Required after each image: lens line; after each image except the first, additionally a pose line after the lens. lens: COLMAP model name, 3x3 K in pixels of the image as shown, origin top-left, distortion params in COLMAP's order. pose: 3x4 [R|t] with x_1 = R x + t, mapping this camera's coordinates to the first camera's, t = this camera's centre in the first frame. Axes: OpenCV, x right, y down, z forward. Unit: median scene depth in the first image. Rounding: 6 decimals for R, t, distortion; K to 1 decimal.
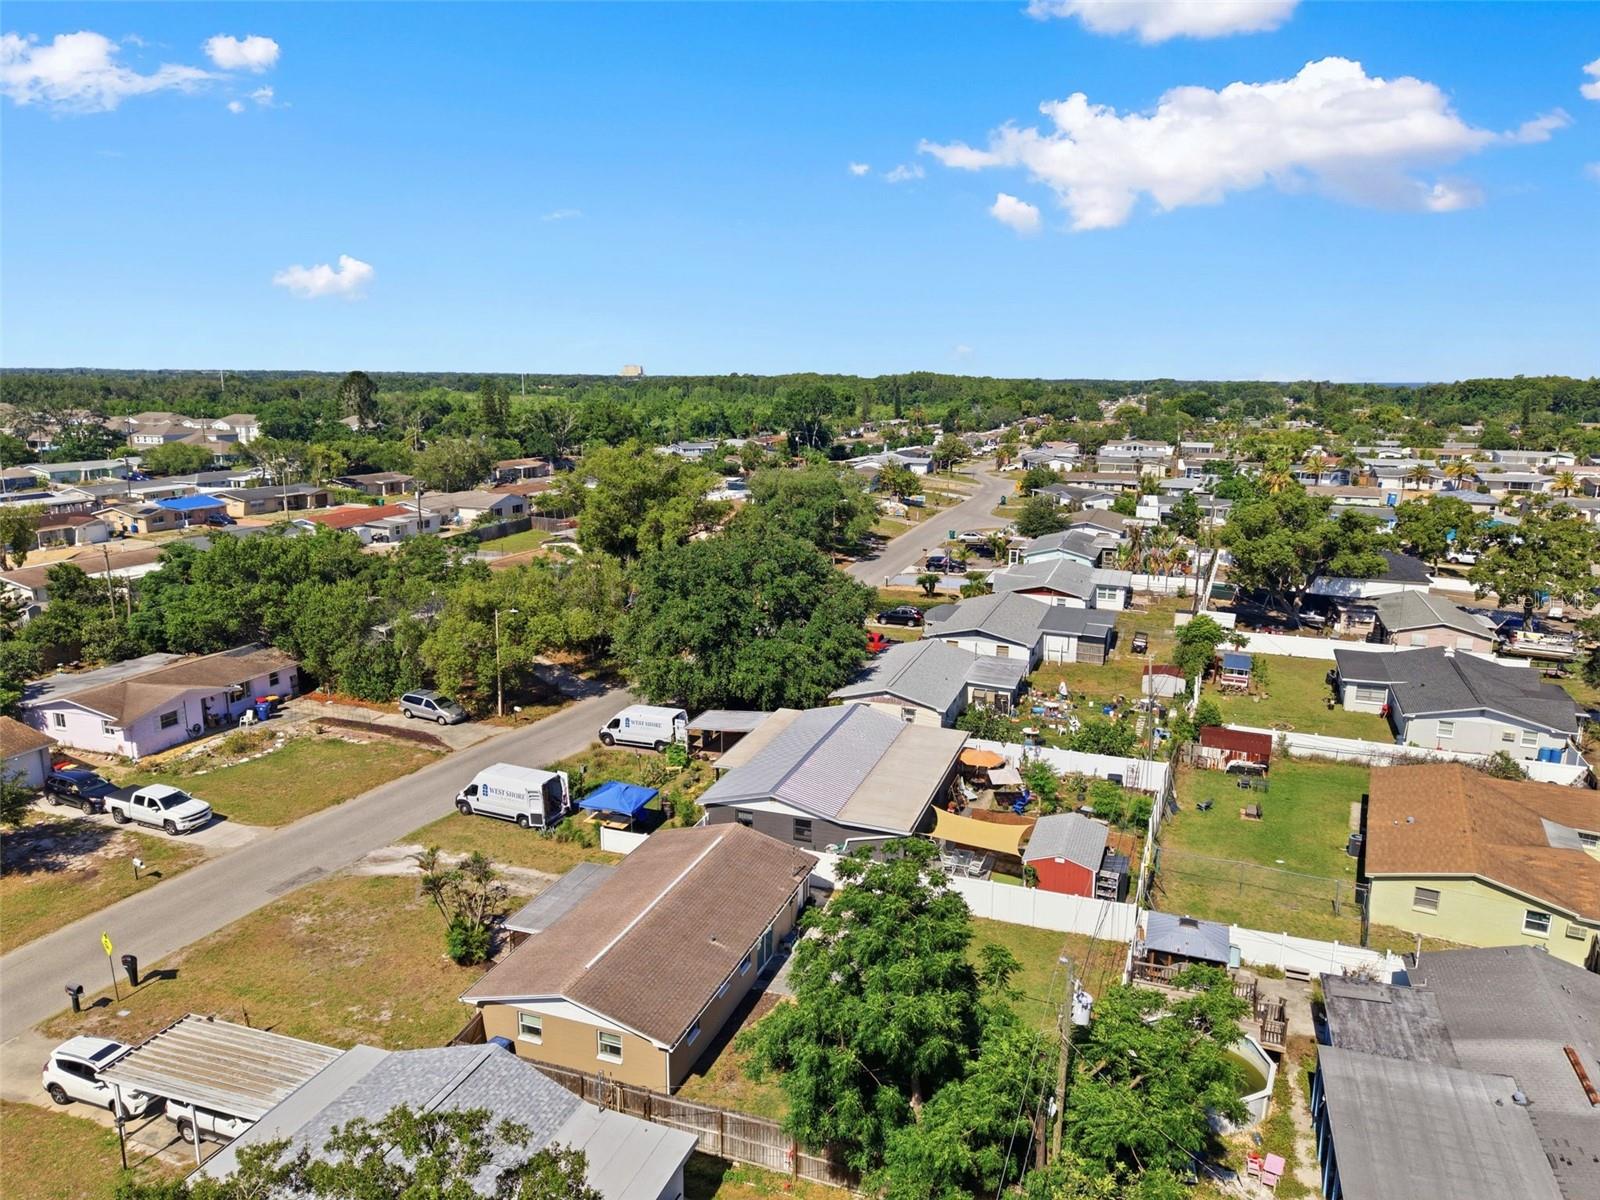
lens RADIAL K [[1062.6, 0, 799.3], [0, 1062.6, 626.9], [0, 0, 1]] dist [0.042808, -0.044445]
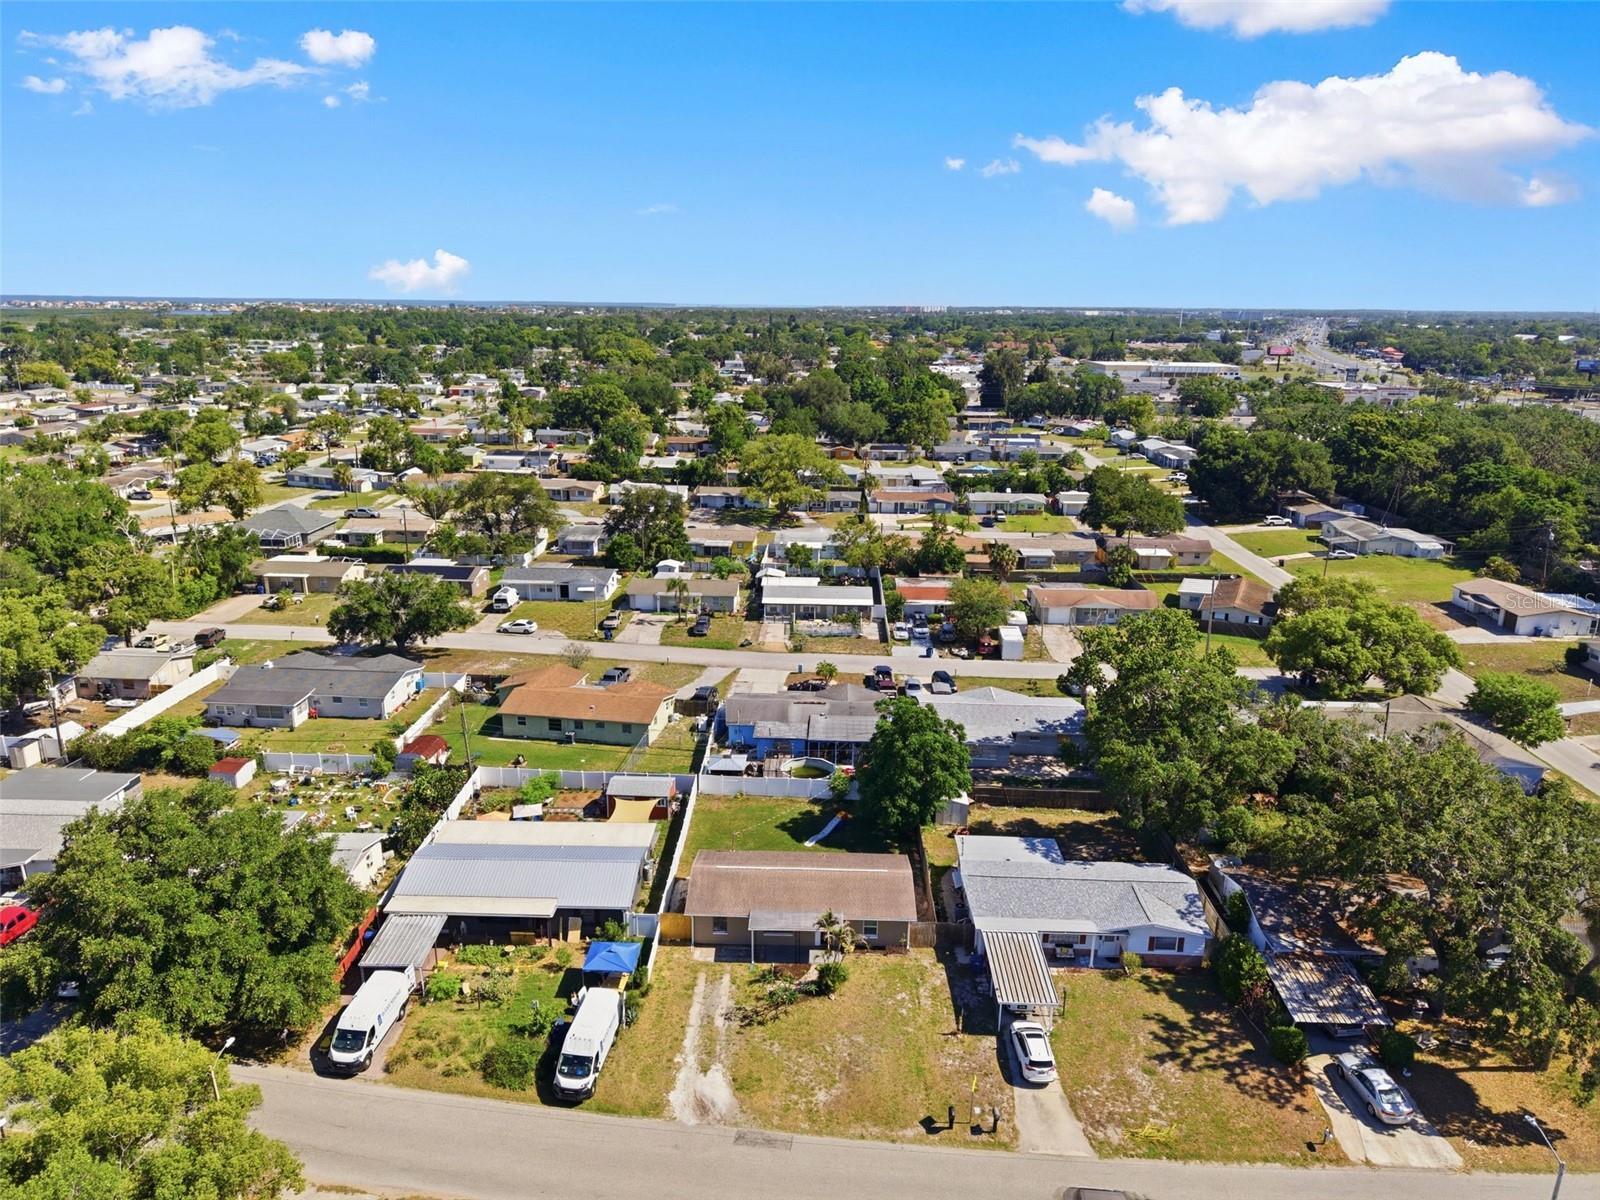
lens RADIAL K [[1062.6, 0, 799.3], [0, 1062.6, 626.9], [0, 0, 1]] dist [0.042808, -0.044445]
pose [[-0.318293, -0.289610, 0.902671, -0.964779], [0.203198, 0.909219, 0.363362, -0.444661], [-0.925959, 0.299077, -0.230550, 0.801514]]
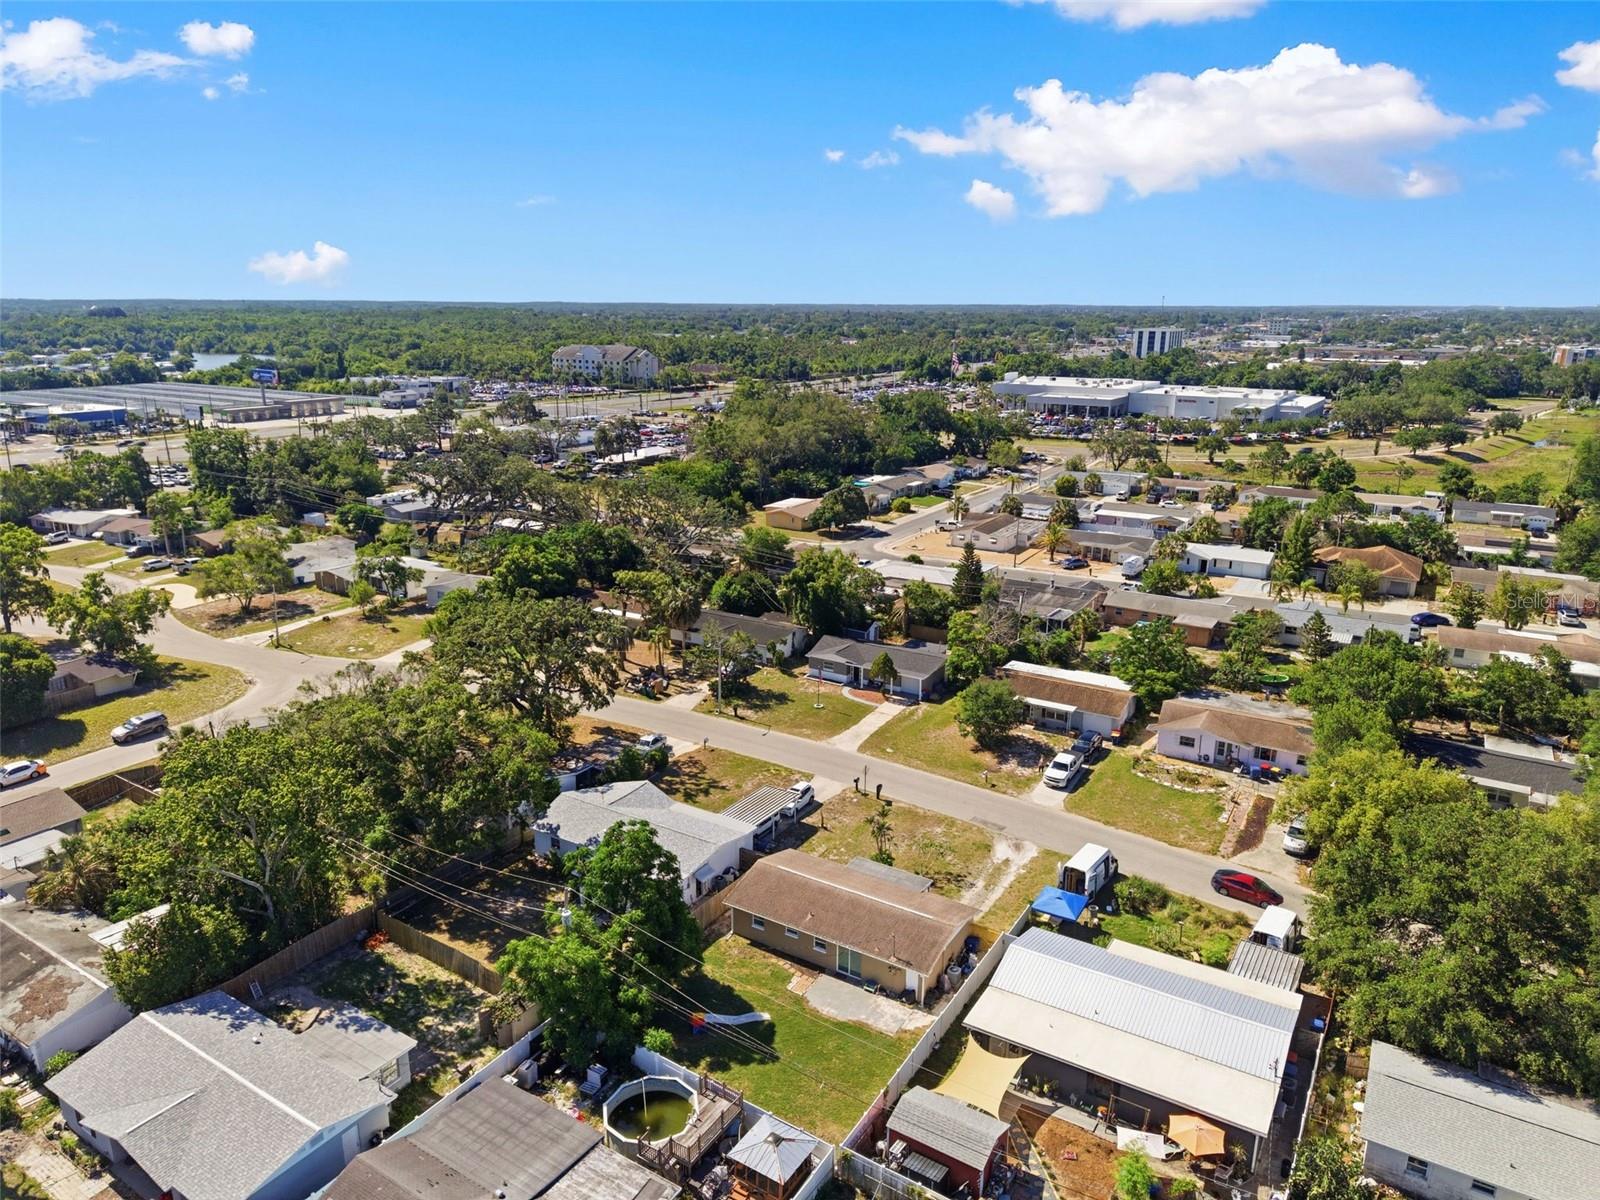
lens RADIAL K [[1062.6, 0, 799.3], [0, 1062.6, 626.9], [0, 0, 1]] dist [0.042808, -0.044445]
pose [[-0.204244, 0.277297, -0.938824, 0.821065], [-0.233187, 0.917652, 0.321774, -0.393259], [0.950741, 0.284642, -0.122763, 0.632766]]
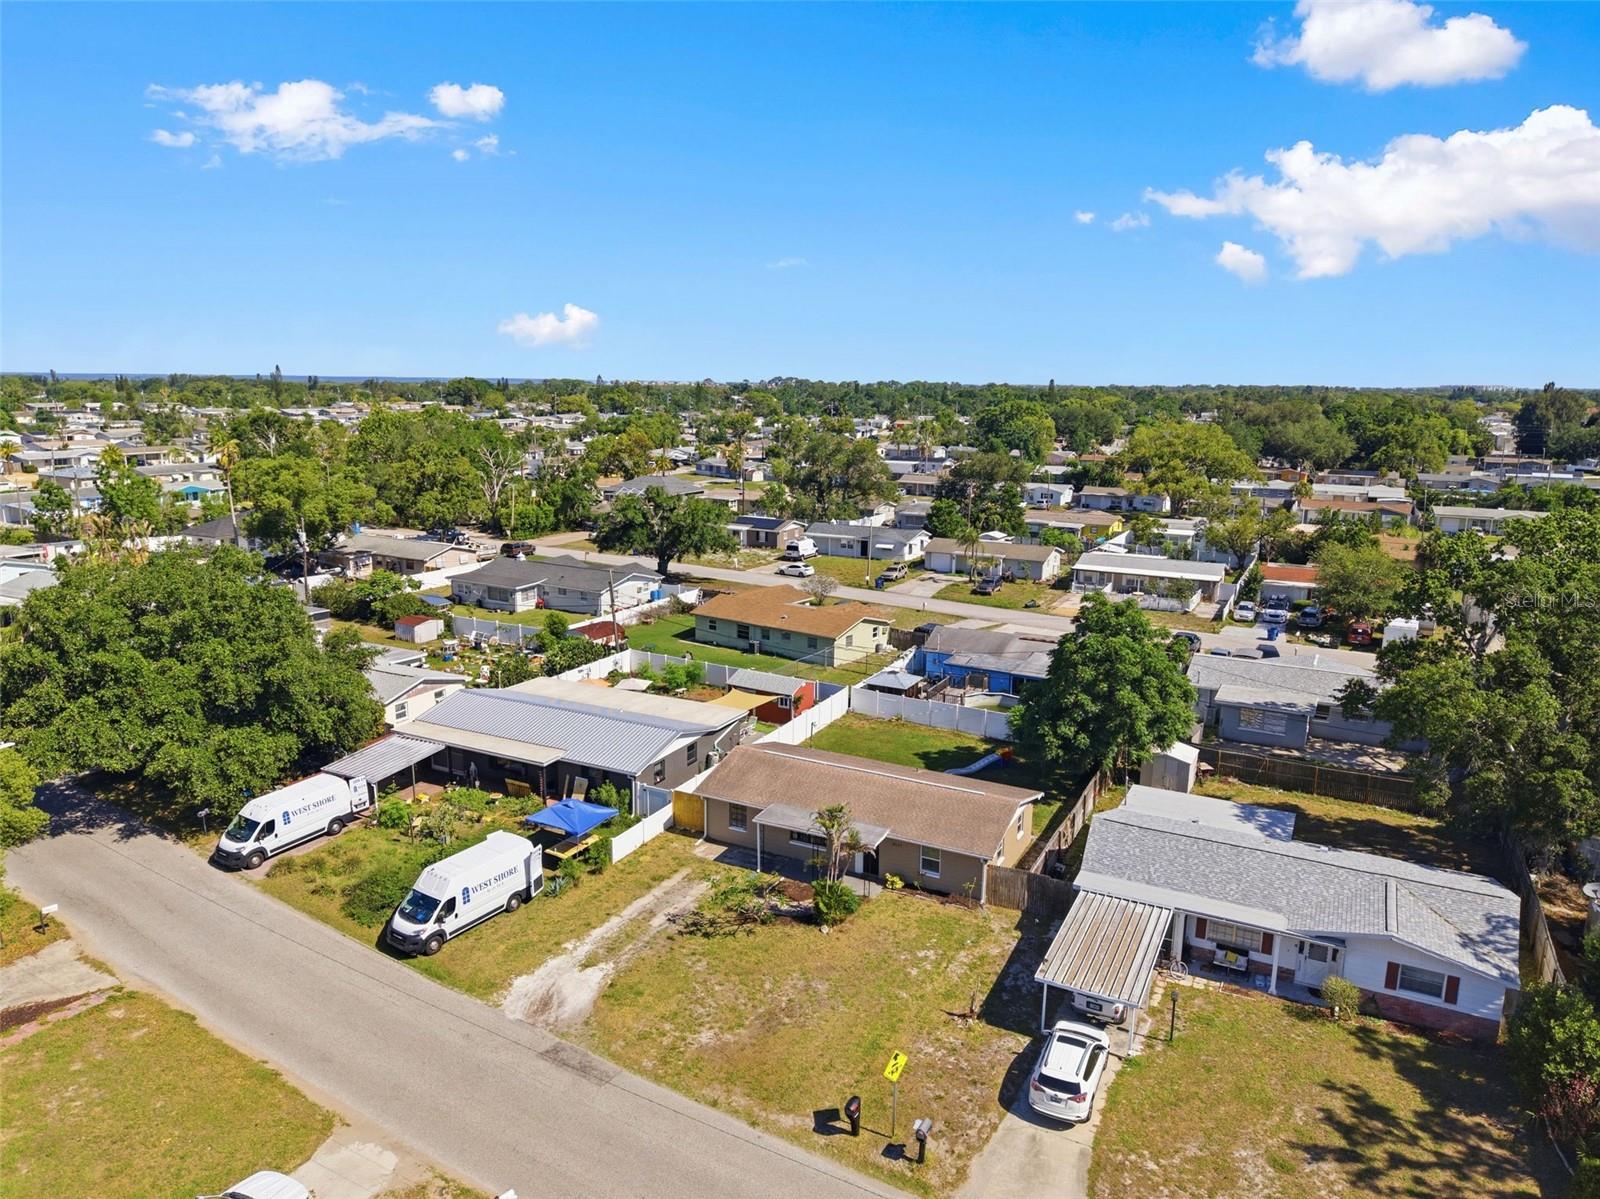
lens RADIAL K [[1062.6, 0, 799.3], [0, 1062.6, 626.4], [0, 0, 1]] dist [0.042808, -0.044445]
pose [[0.127630, -0.231395, 0.964452, -0.790270], [0.218630, 0.955049, 0.200207, -0.101960], [-0.967425, 0.185305, 0.172483, 0.526143]]
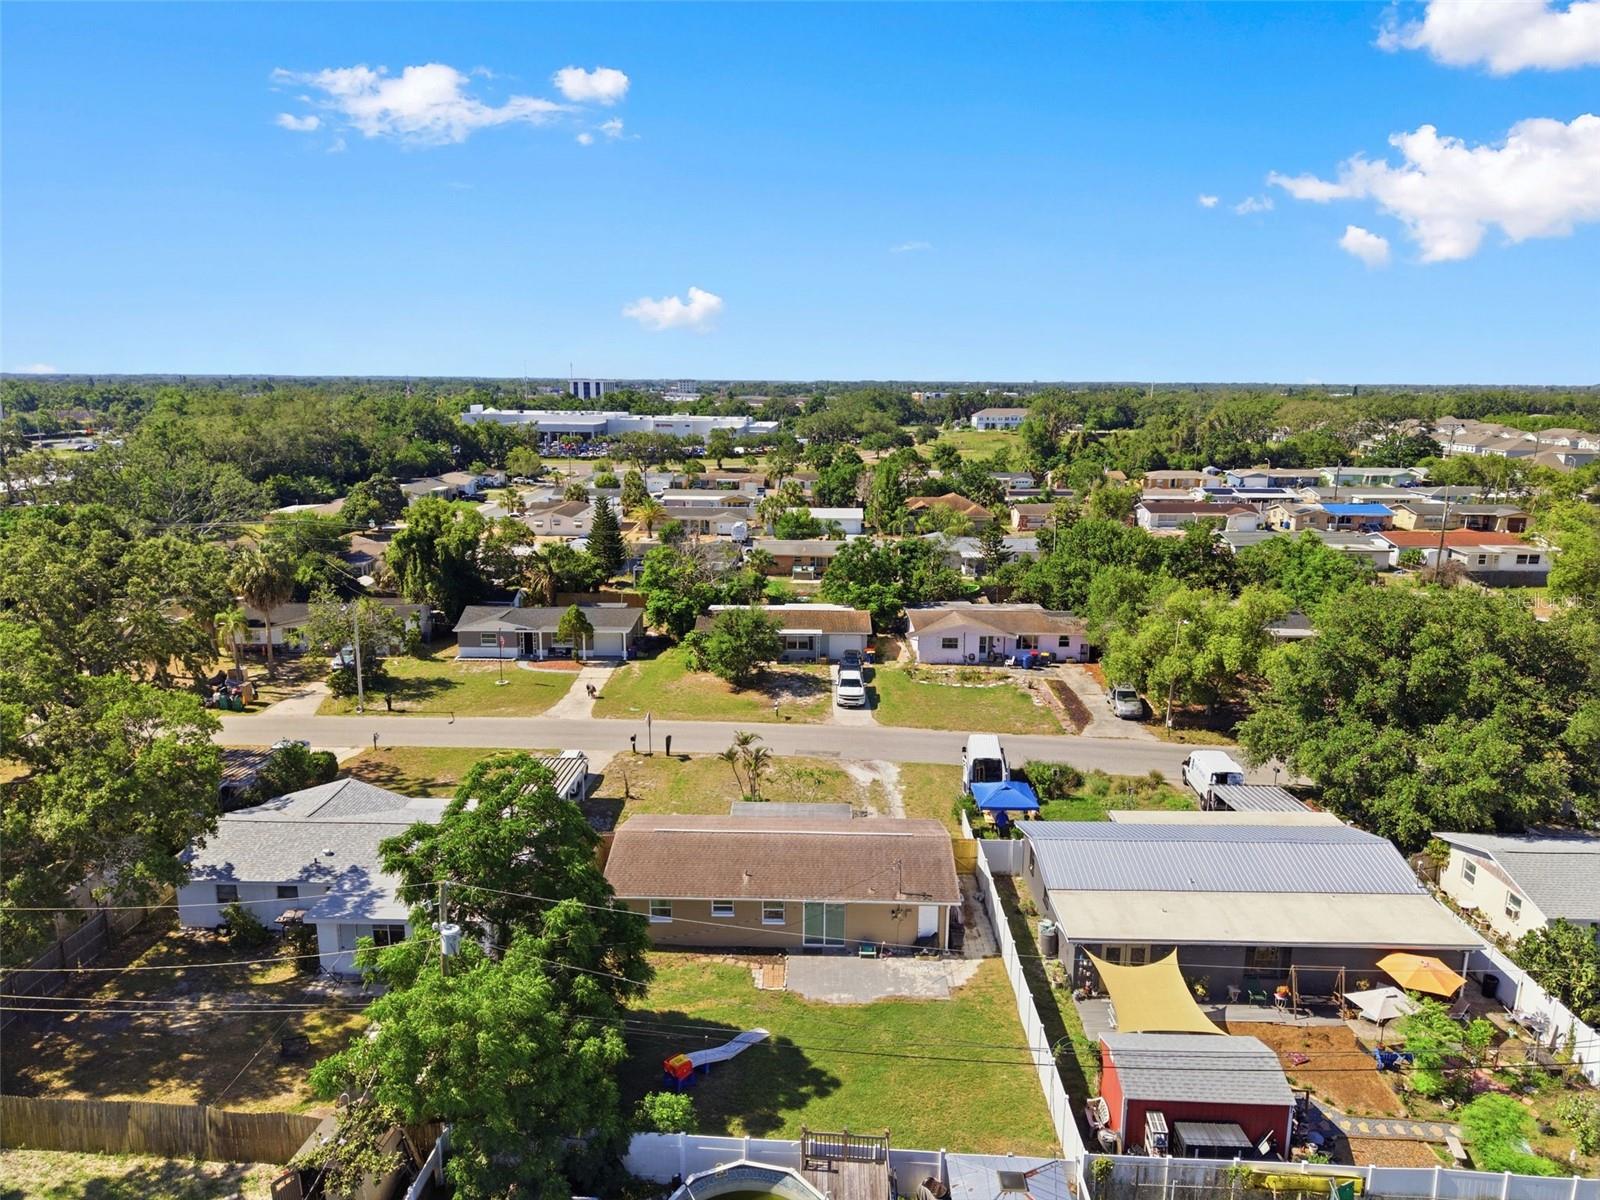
lens RADIAL K [[1062.6, 0, 799.3], [0, 1062.6, 626.9], [0, 0, 1]] dist [0.042808, -0.044445]
pose [[0.318177, 0.208306, -0.924863, 0.540850], [-0.222825, 0.964664, 0.140613, -0.072783], [0.921473, 0.161343, 0.353350, 0.368315]]
